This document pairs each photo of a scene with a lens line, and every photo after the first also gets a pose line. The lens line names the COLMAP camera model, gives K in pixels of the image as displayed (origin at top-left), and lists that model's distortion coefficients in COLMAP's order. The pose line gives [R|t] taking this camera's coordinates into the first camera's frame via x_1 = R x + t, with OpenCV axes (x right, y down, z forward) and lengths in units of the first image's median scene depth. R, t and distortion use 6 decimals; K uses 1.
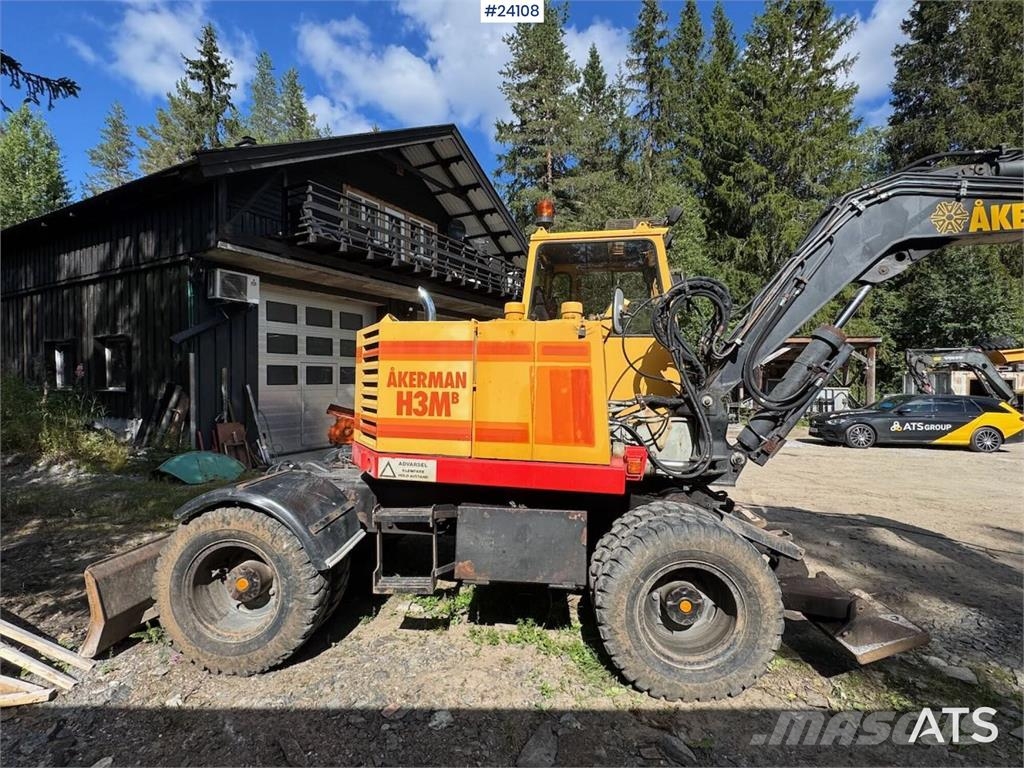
lens RADIAL K [[511.2, 0, 510.2], [0, 511.2, 382.9], [0, 0, 1]] dist [-0.001575, 0.000364]
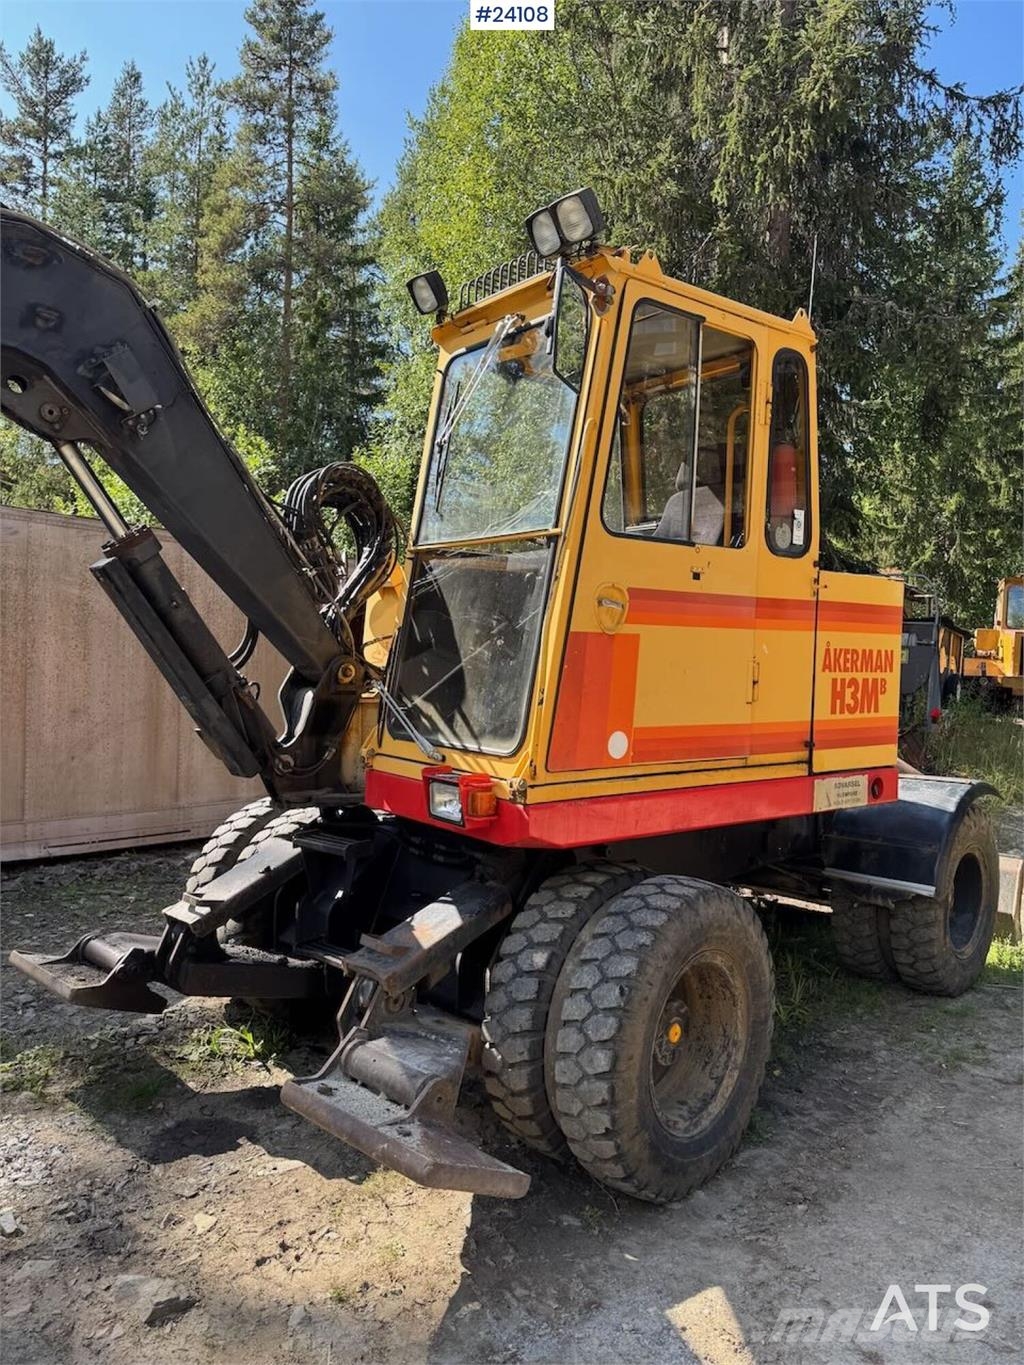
lens RADIAL K [[986.6, 0, 512.0], [0, 986.6, 682.5], [0, 0, 1]] dist [0.048552, -0.050871]
pose [[0.612384, -0.029483, 0.790011, -1.452041], [-0.026511, 0.997976, 0.057795, -0.040283], [-0.790116, -0.056337, 0.610363, 0.536675]]
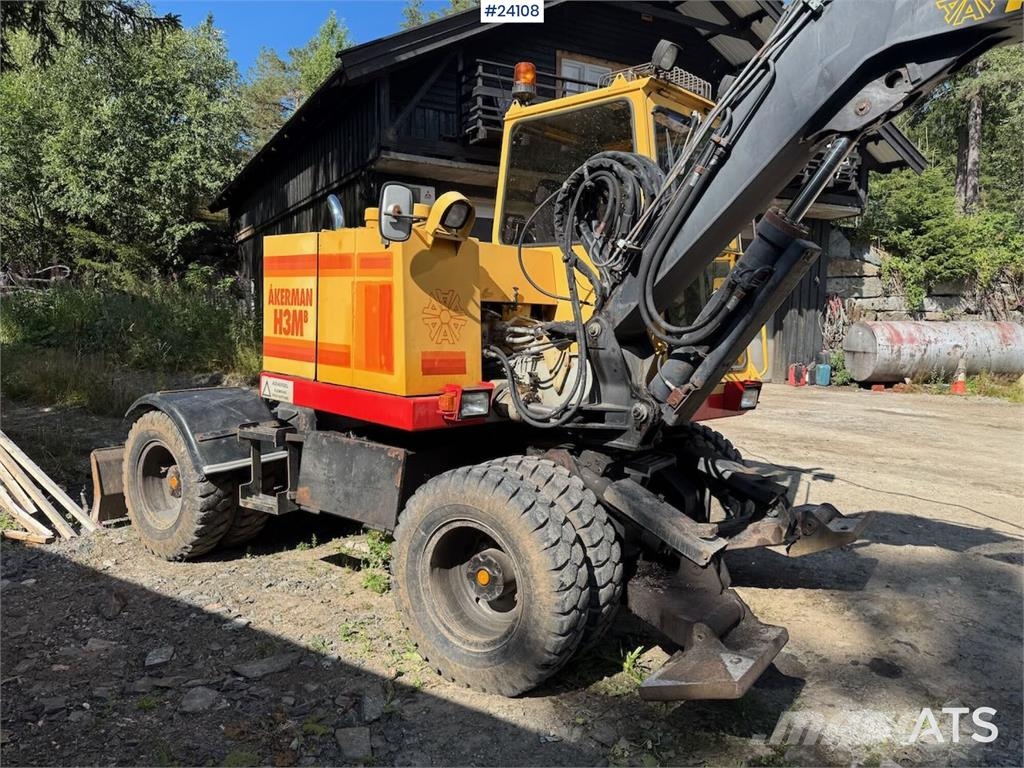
lens RADIAL K [[720.4, 0, 512.0], [0, 720.4, 384.0], [0, 0, 1]] dist [0.049146, -0.047480]
pose [[0.846723, 0.064769, -0.528078, 0.878087], [-0.018565, 0.995555, 0.092338, 0.022138], [0.531711, -0.068380, 0.844161, 0.069707]]
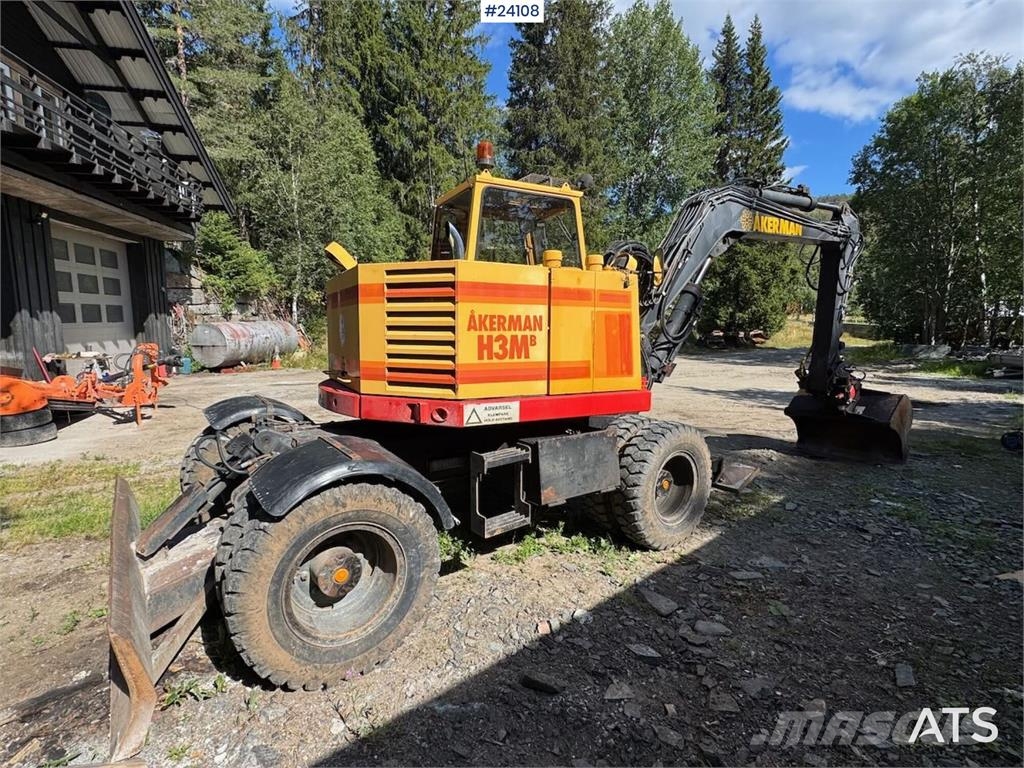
lens RADIAL K [[511.2, 0, 510.2], [0, 511.2, 382.9], [0, 0, 1]] dist [-0.001575, 0.000364]
pose [[0.757092, -0.081143, 0.648250, -0.789984], [0.001673, 0.992494, 0.122279, -0.011855], [-0.653306, -0.091492, 0.751545, 0.225121]]
